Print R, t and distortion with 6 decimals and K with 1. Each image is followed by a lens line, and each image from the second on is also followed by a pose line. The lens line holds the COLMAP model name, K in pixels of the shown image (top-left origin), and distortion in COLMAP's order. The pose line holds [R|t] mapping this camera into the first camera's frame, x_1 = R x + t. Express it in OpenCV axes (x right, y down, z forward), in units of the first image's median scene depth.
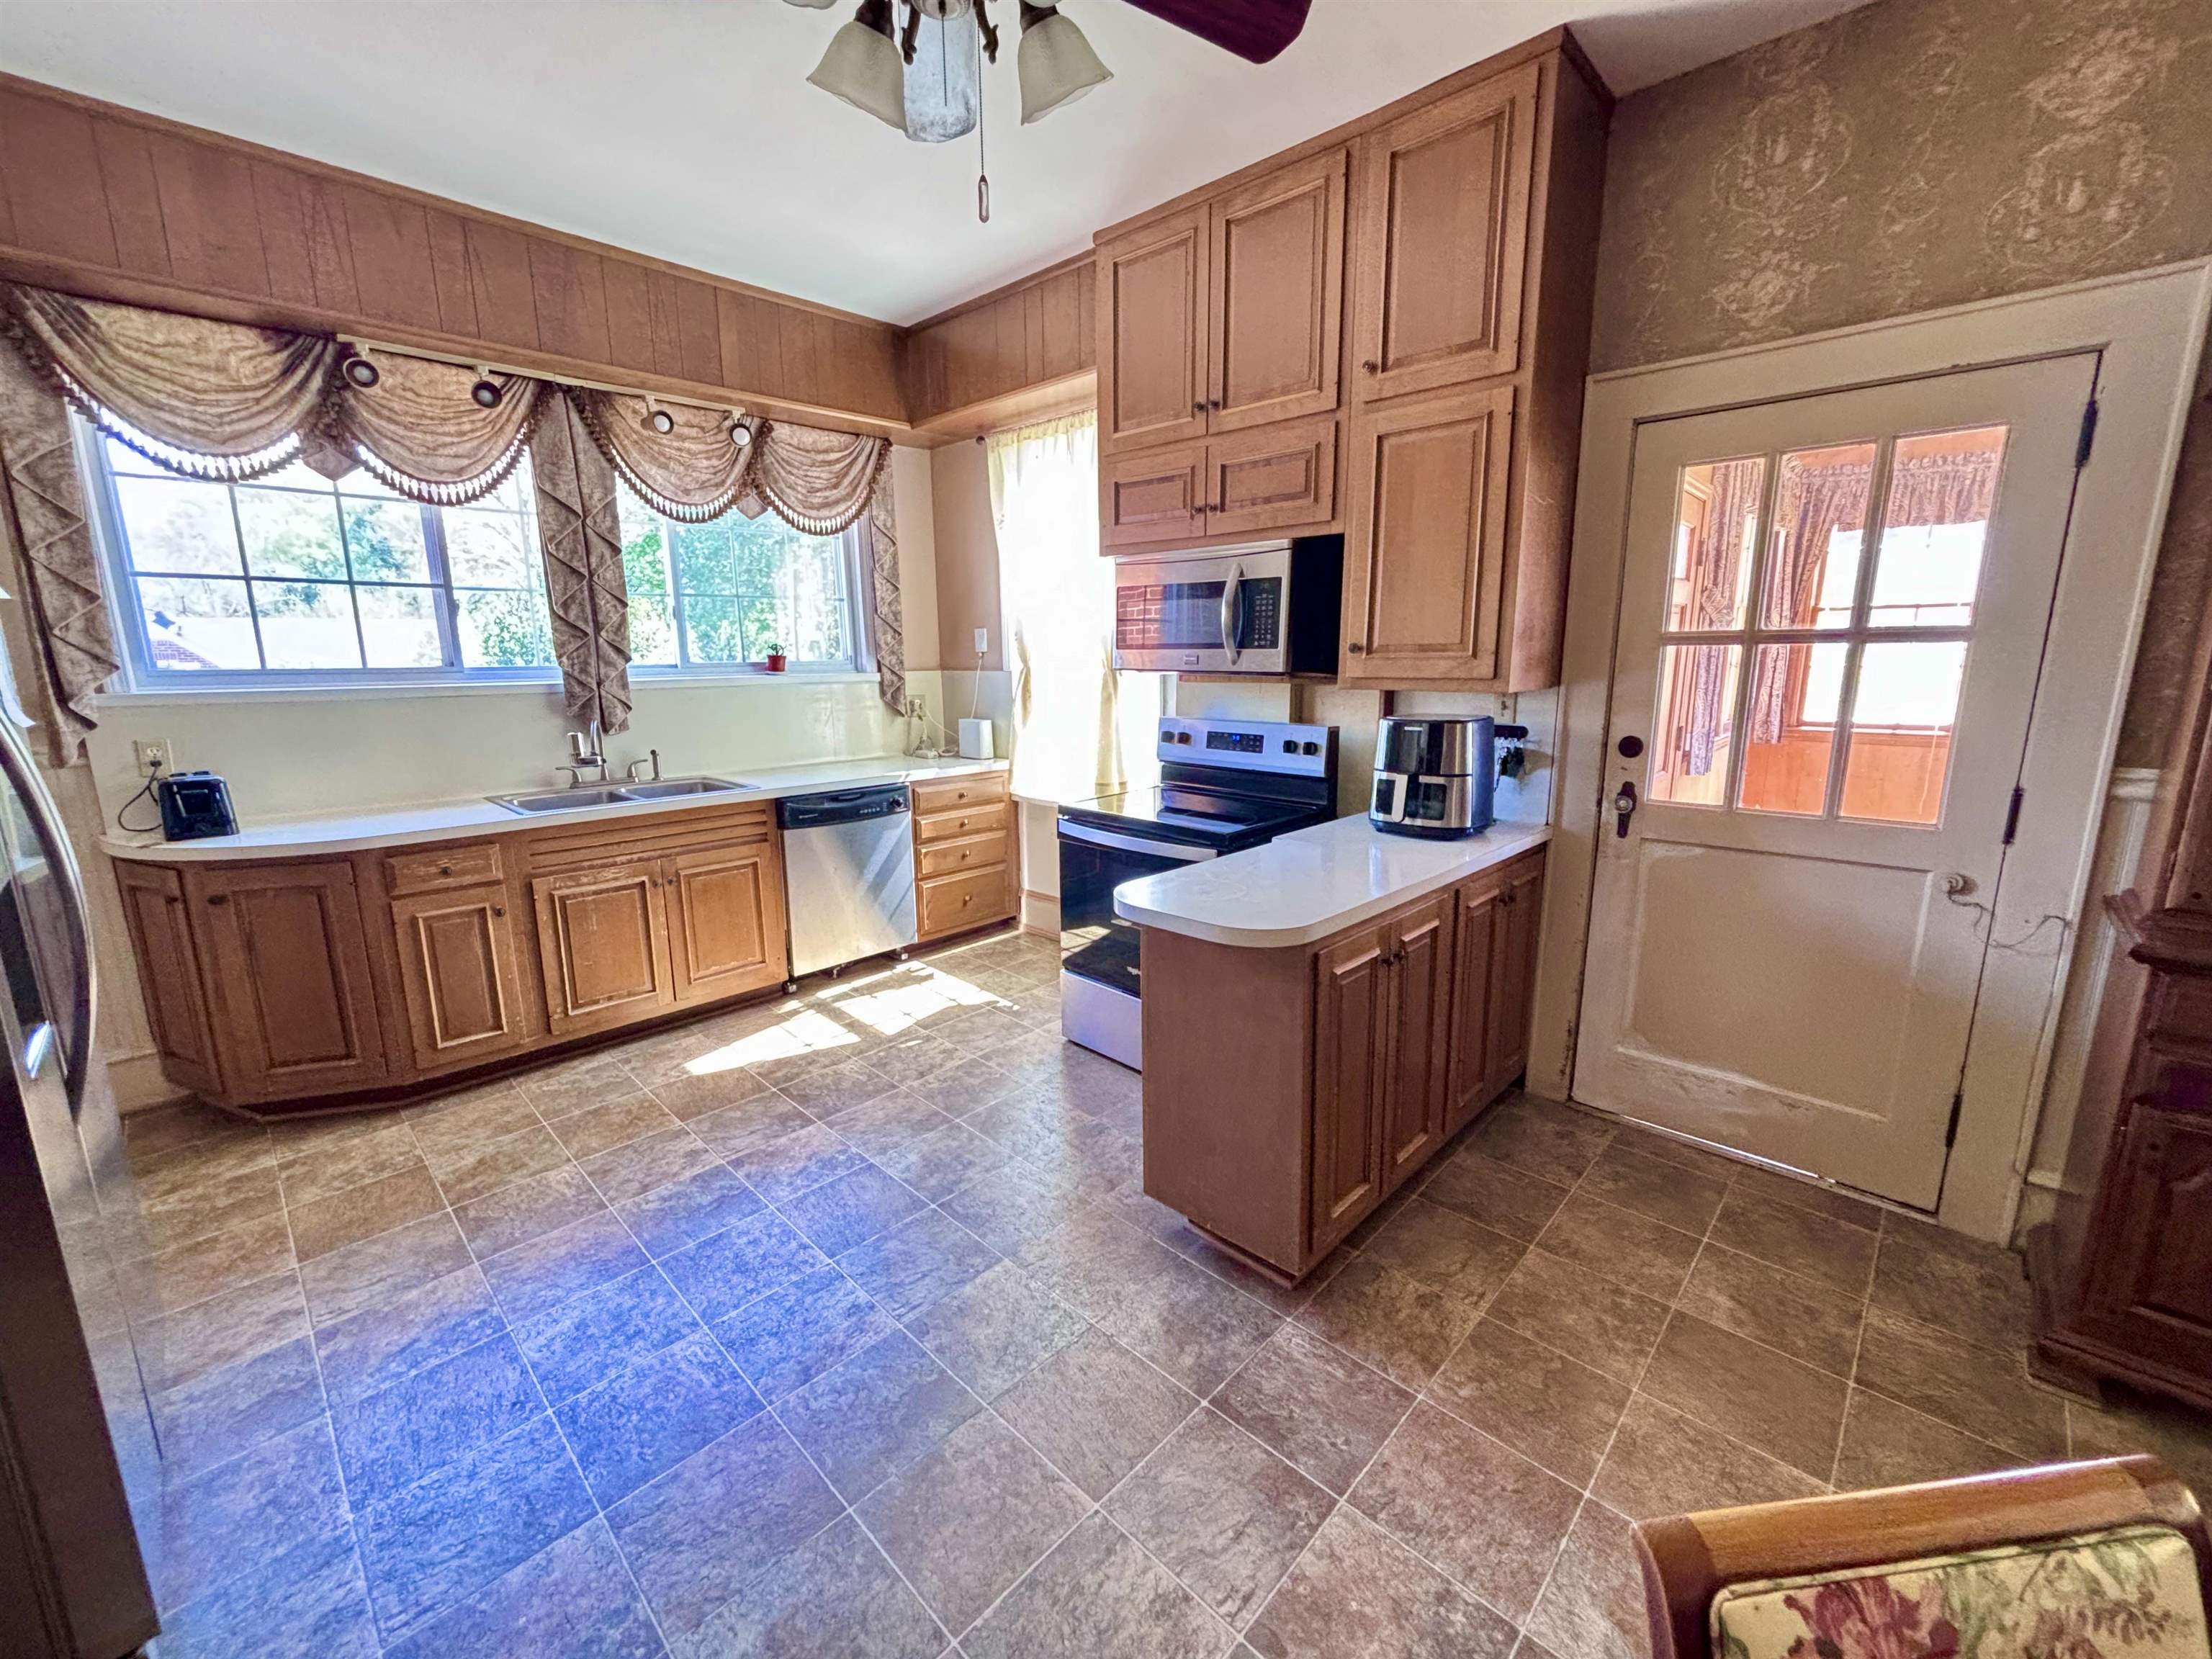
lens RADIAL K [[898.2, 0, 1106.0], [0, 898.2, 829.5], [0, 0, 1]] dist [-0.002080, 0.000435]
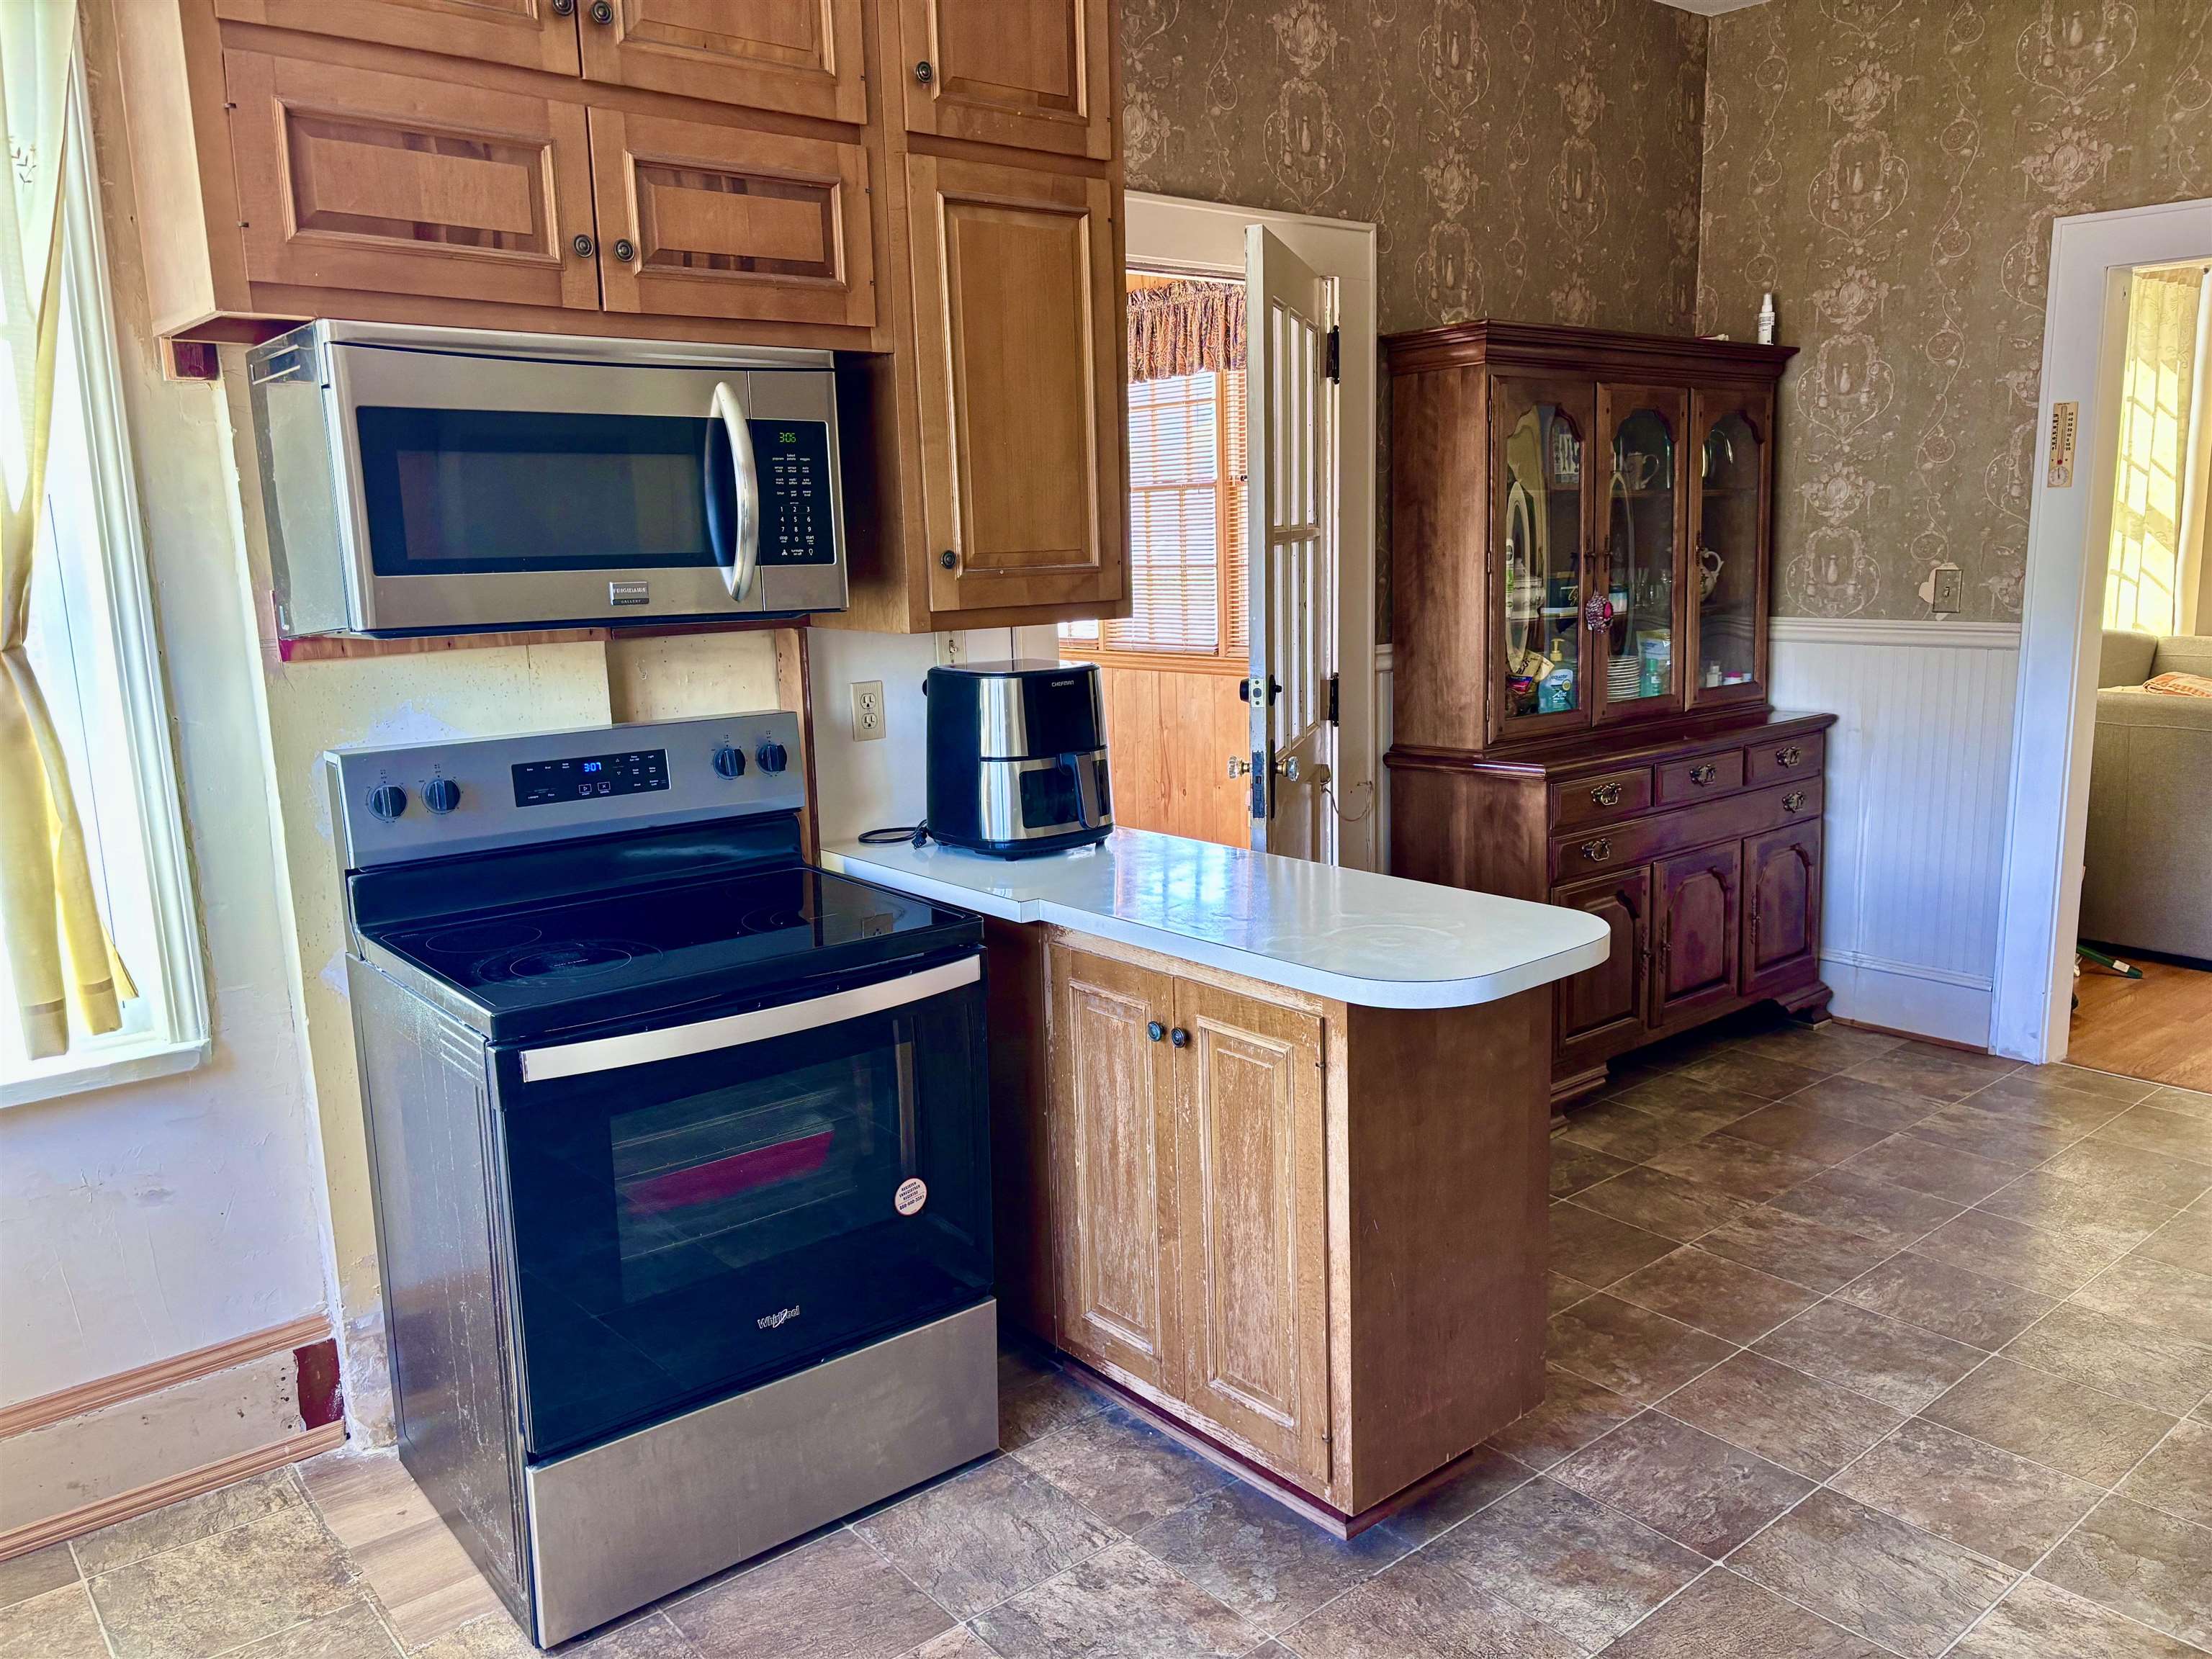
lens RADIAL K [[1655.7, 0, 1102.2], [0, 1655.7, 840.4], [0, 0, 1]] dist [0.012436, -0.003923]
pose [[0.113750, -0.180437, 0.976987, -0.665577], [0.225225, 0.962451, 0.151530, -0.141207], [-0.967644, 0.202805, 0.150118, 0.665055]]
